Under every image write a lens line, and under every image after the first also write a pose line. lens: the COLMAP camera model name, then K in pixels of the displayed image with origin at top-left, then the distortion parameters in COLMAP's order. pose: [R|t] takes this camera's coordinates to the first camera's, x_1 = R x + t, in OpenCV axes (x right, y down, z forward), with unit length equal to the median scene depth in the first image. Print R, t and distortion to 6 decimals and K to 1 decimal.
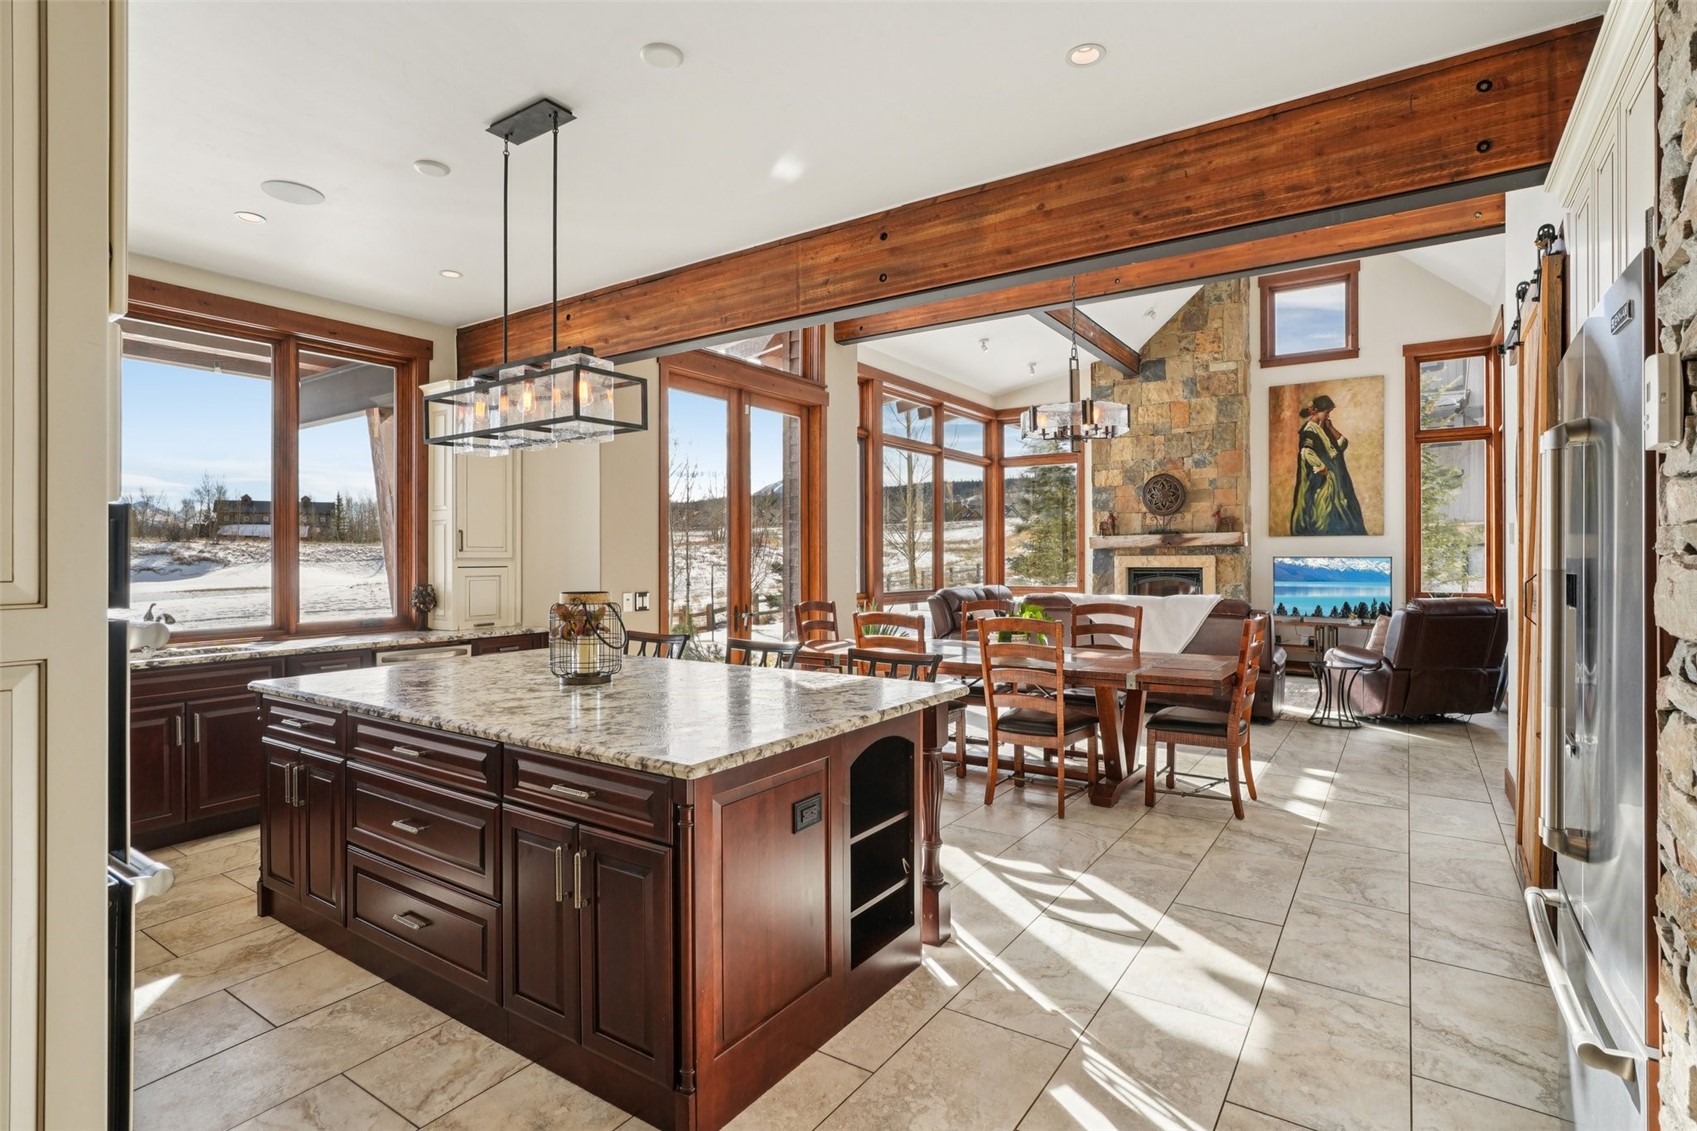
lens RADIAL K [[836.9, 0, 848.5], [0, 836.9, 565.5], [0, 0, 1]] dist [-0.024700, -0.000174]
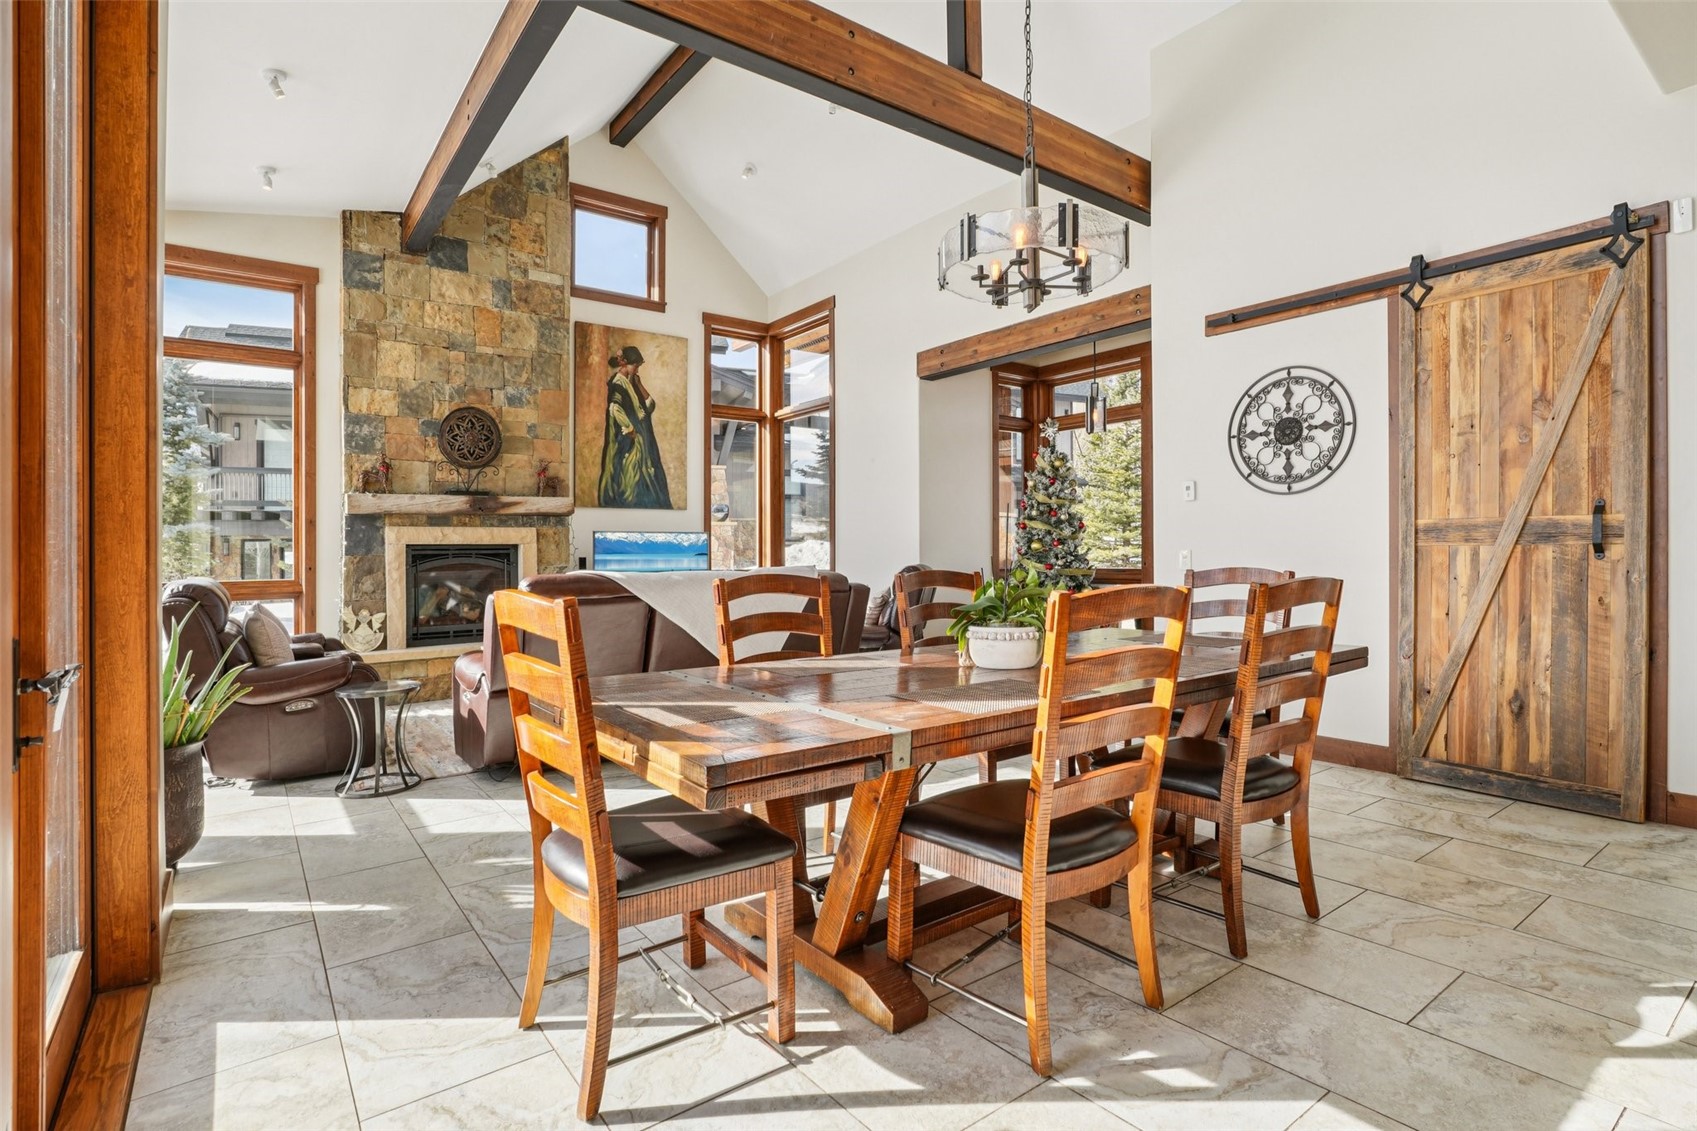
lens RADIAL K [[836.9, 0, 848.5], [0, 836.9, 565.5], [0, 0, 1]] dist [-0.024700, -0.000174]
pose [[0.324621, -0.012119, 0.945767, -0.177267], [0.014320, 0.999866, 0.007897, 0.020202], [-0.945736, 0.010980, 0.324751, 0.494394]]
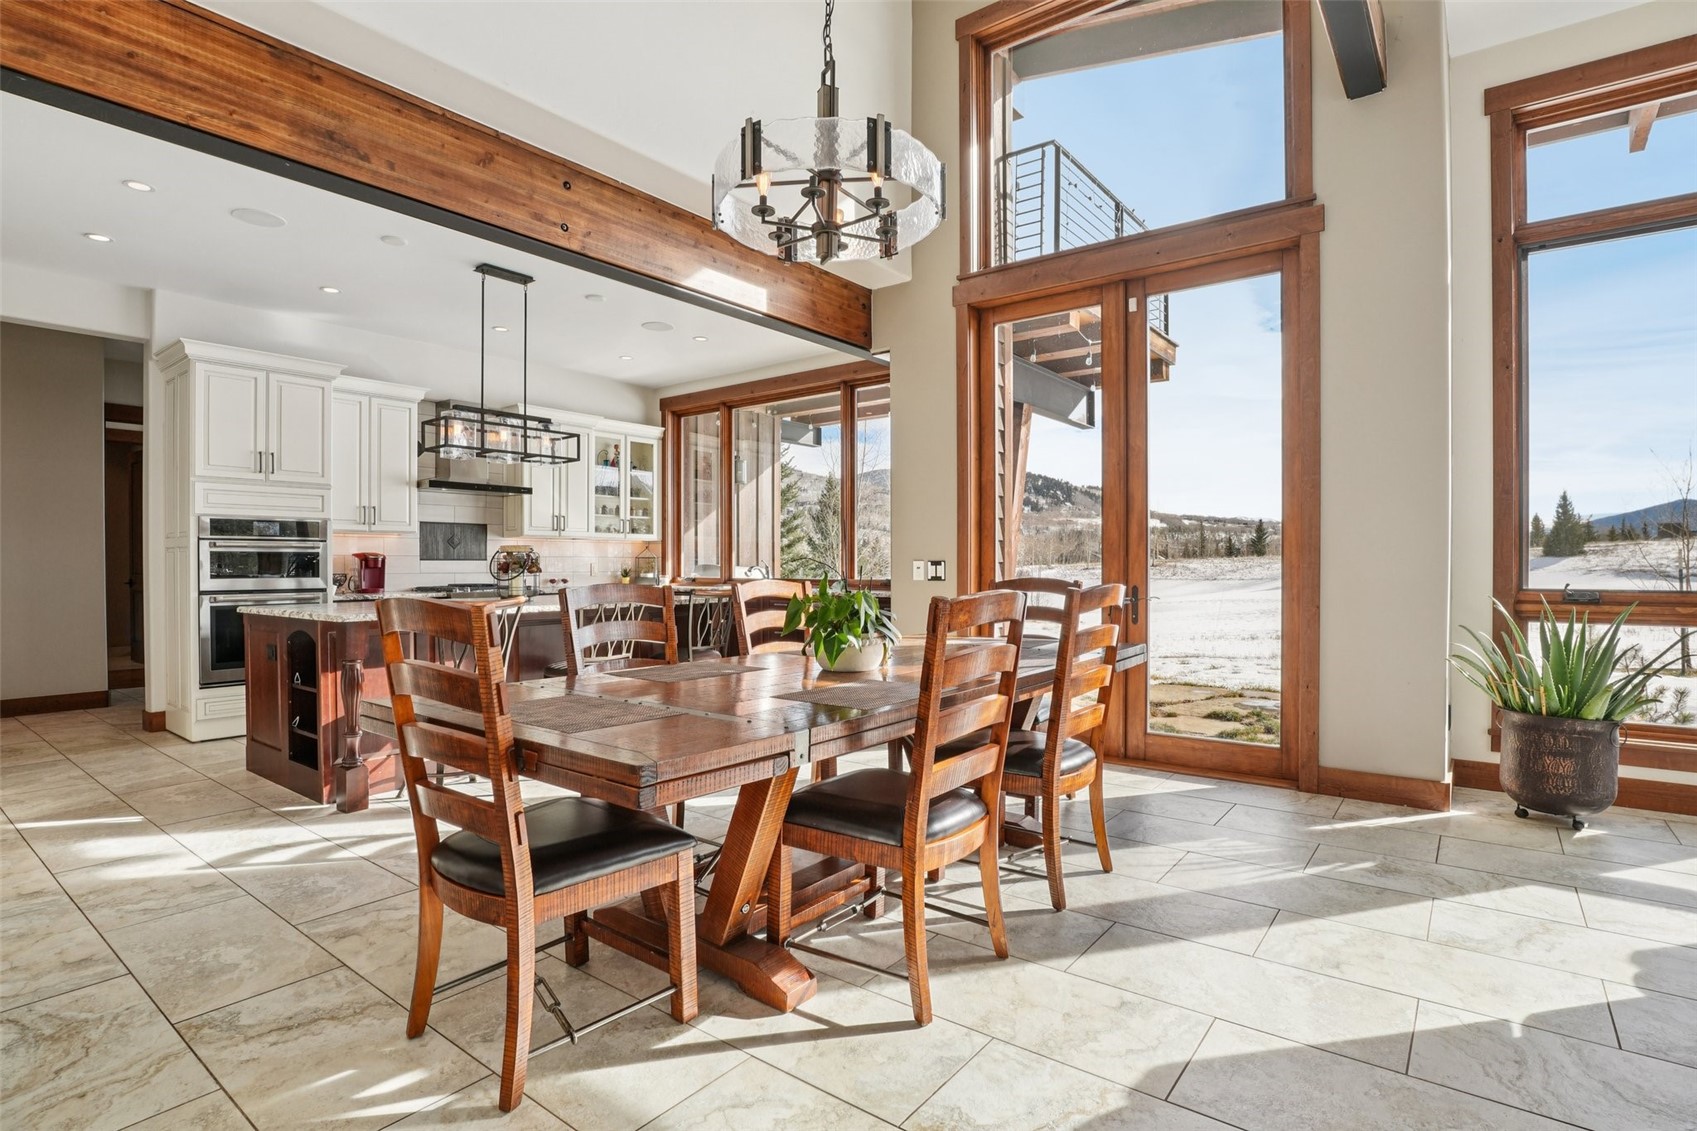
lens RADIAL K [[836.9, 0, 848.5], [0, 836.9, 565.5], [0, 0, 1]] dist [-0.024700, -0.000174]
pose [[-0.069878, 0.002586, -0.997552, 0.394910], [-0.003510, 0.999990, 0.002838, 0.020642], [0.997549, 0.003699, -0.069868, 0.554434]]
